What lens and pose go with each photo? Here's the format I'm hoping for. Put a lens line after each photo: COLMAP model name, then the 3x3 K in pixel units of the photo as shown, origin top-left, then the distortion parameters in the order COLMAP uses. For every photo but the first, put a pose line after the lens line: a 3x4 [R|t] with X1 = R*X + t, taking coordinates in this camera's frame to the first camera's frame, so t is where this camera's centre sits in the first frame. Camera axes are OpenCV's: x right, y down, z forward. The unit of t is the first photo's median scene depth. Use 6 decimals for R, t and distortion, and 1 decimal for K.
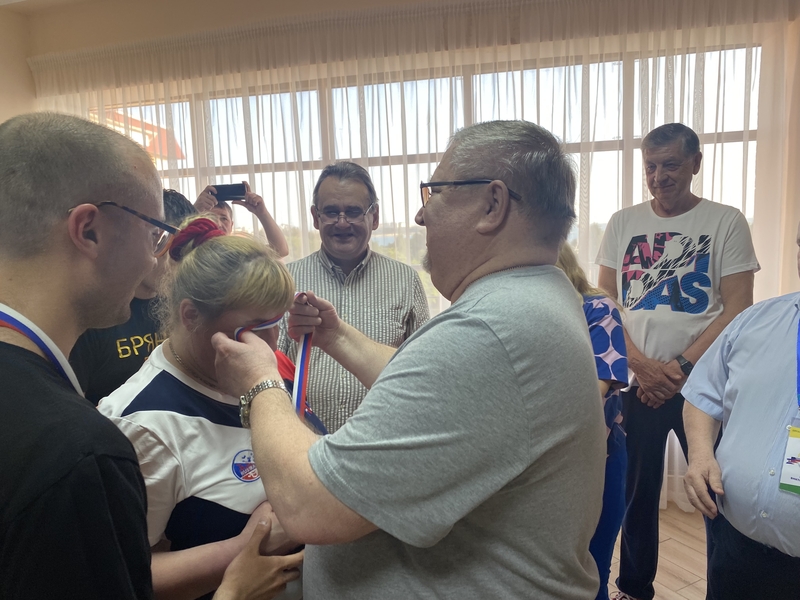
lens RADIAL K [[611.1, 0, 400.0], [0, 611.1, 303.2], [0, 0, 1]] dist [0.030780, -0.031573]
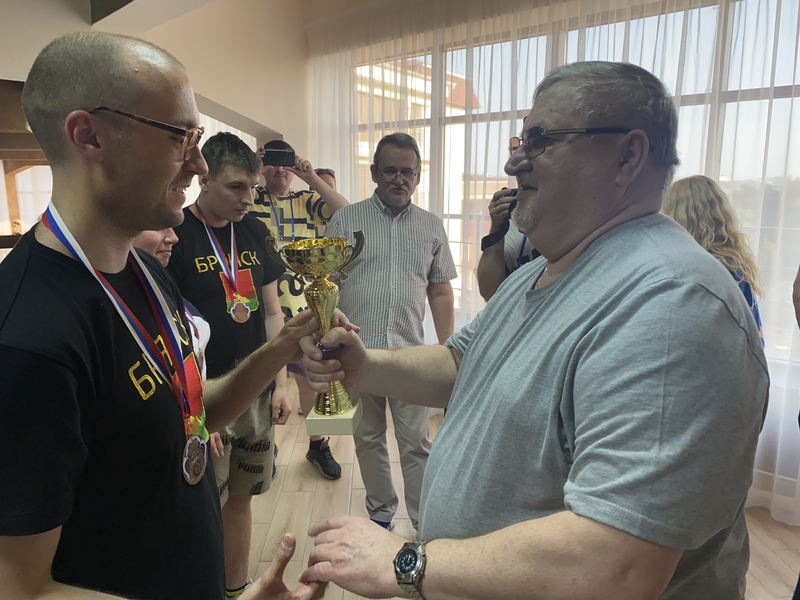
lens RADIAL K [[611.1, 0, 398.5], [0, 611.1, 299.0], [0, 0, 1]] dist [0.030780, -0.031573]
pose [[0.916626, 0.091686, -0.389089, 0.282740], [-0.061670, 0.994123, 0.088973, -0.001196], [0.394960, -0.057559, 0.916893, -0.071966]]
